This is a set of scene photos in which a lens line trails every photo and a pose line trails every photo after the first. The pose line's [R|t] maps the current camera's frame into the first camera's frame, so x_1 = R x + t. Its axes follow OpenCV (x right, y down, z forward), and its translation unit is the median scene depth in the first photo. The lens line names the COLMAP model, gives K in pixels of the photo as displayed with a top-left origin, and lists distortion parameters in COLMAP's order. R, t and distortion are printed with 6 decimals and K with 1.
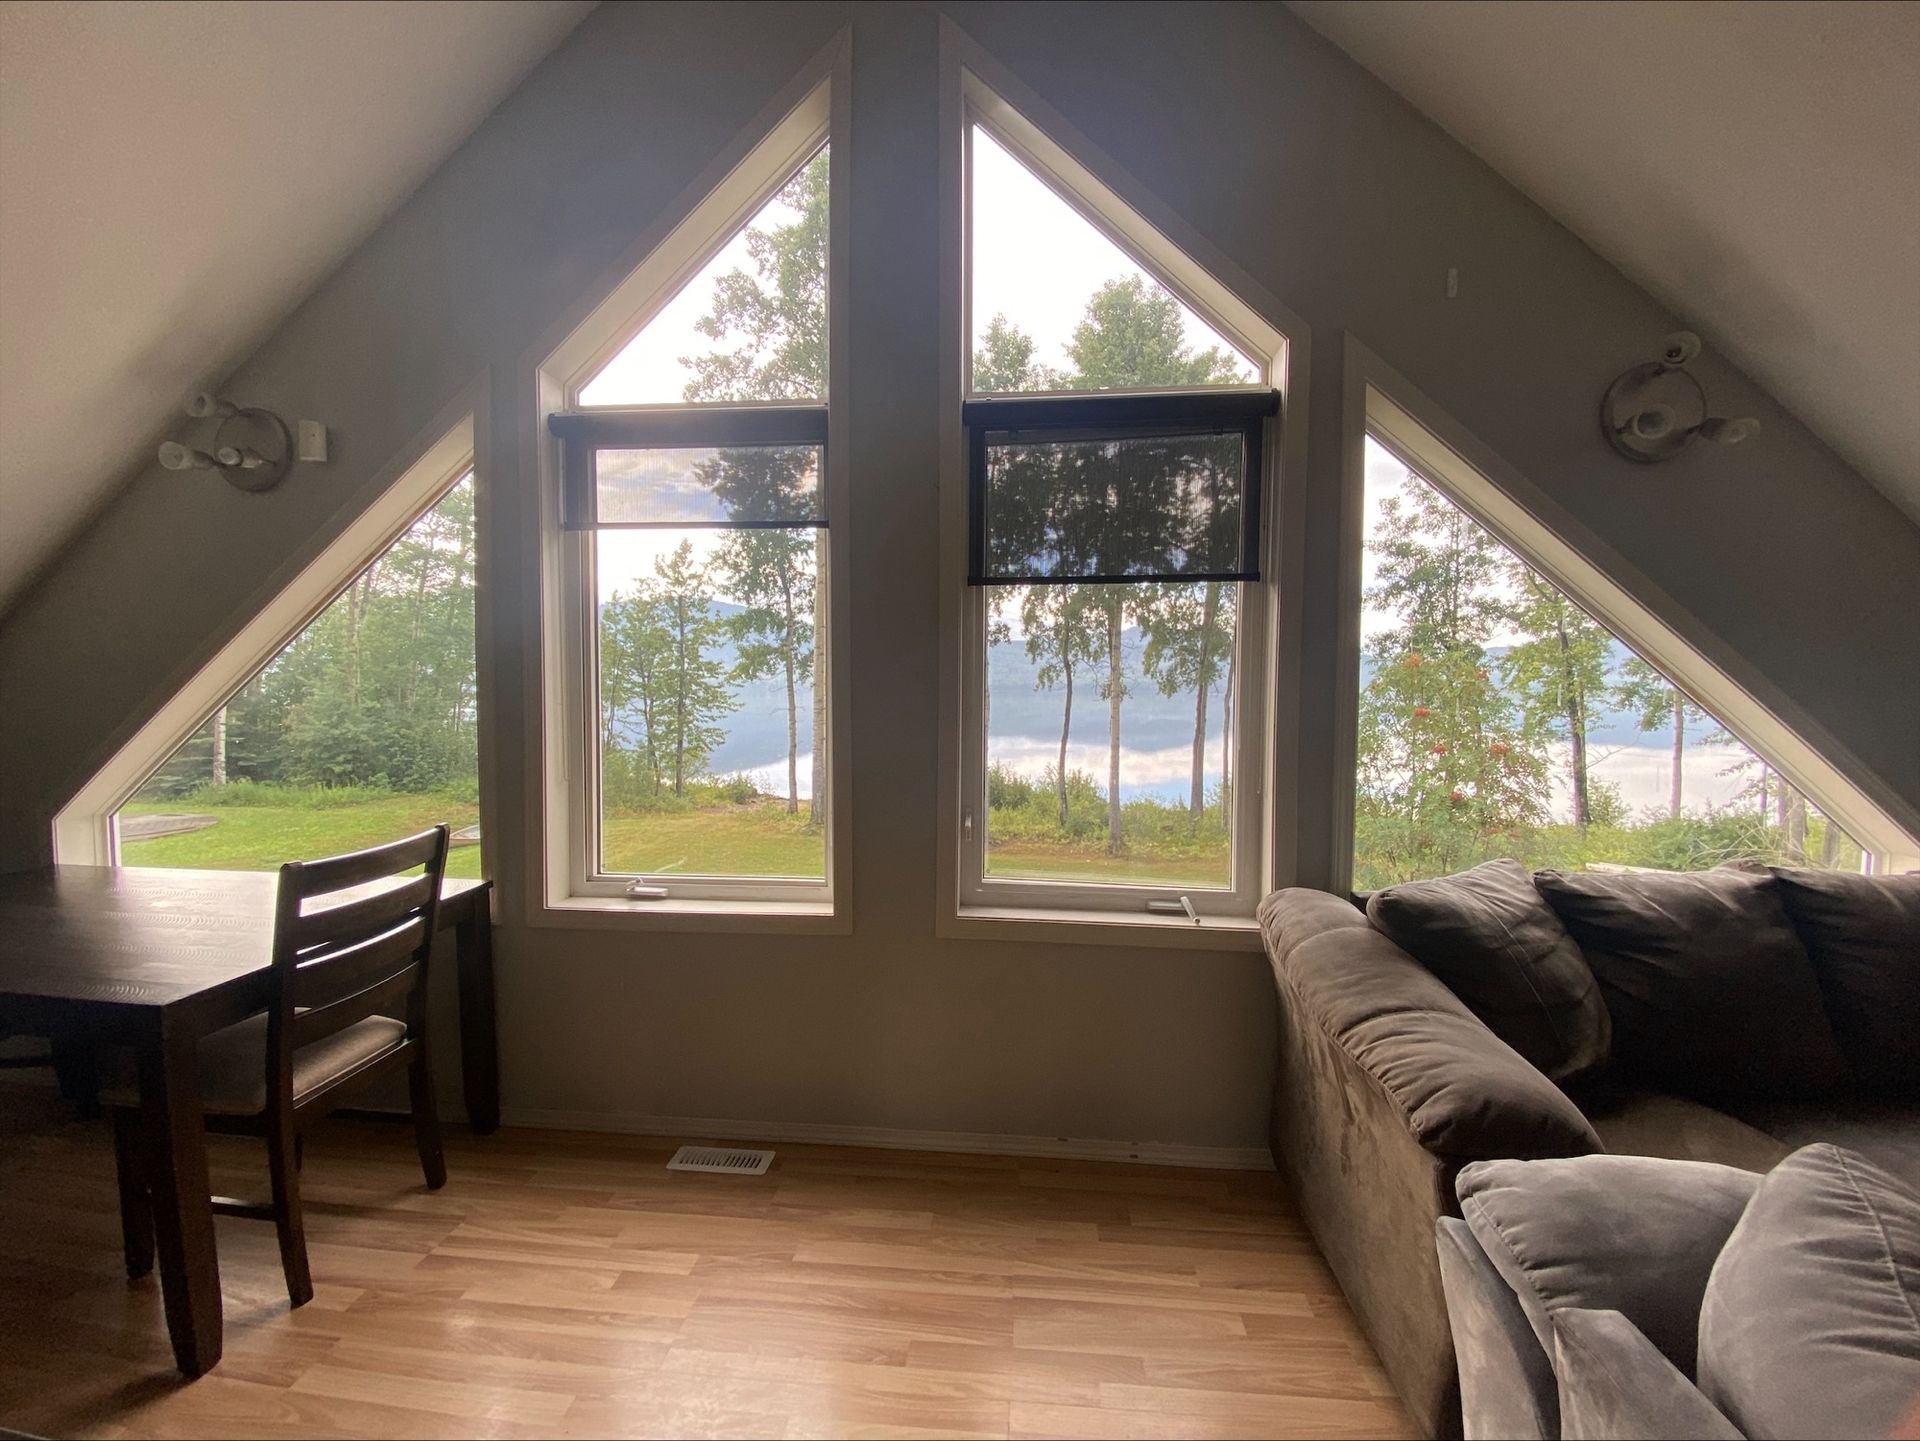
lens RADIAL K [[867.2, 0, 960.0], [0, 867.2, 720.5], [0, 0, 1]] dist [0.024606, 0.000035]
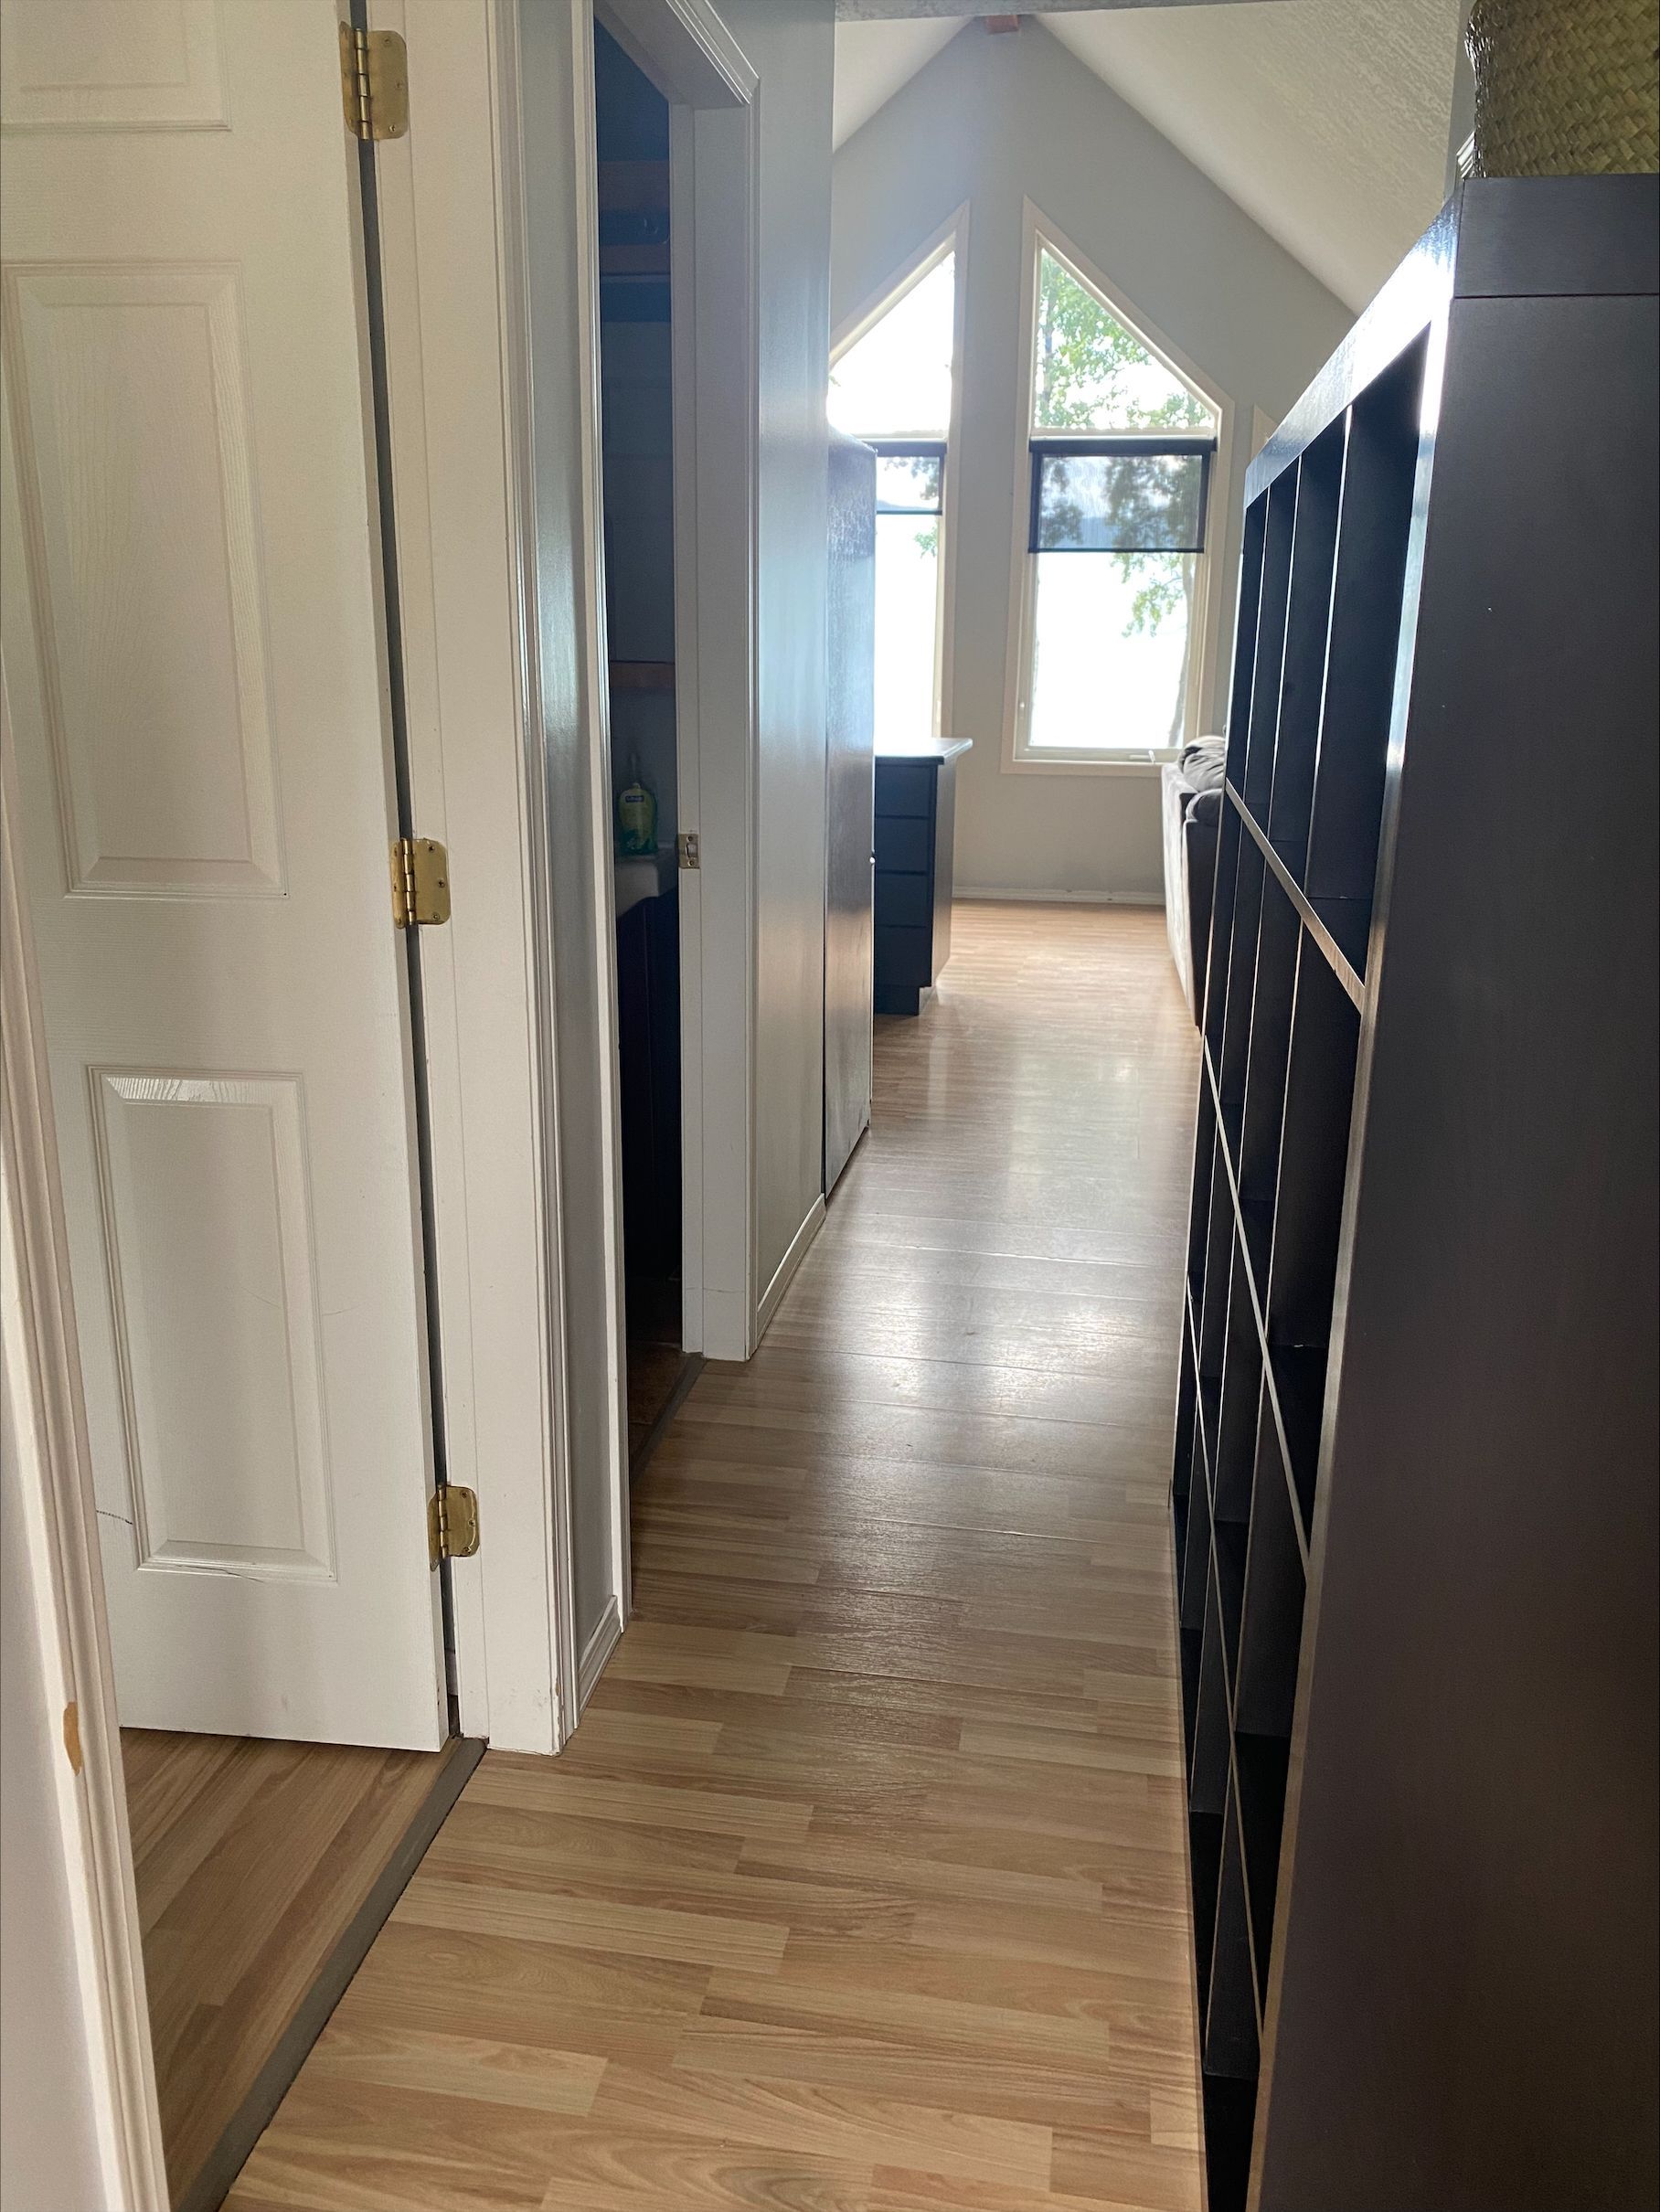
lens RADIAL K [[1745.7, 0, 830.0], [0, 1745.7, 1106.0], [0, 0, 1]] dist [-0.002774, -0.000994]
pose [[0.996657, 0.031407, -0.075418, -0.007903], [-0.013450, 0.973633, 0.227724, 0.010973], [0.080582, -0.225948, 0.970801, -0.235735]]
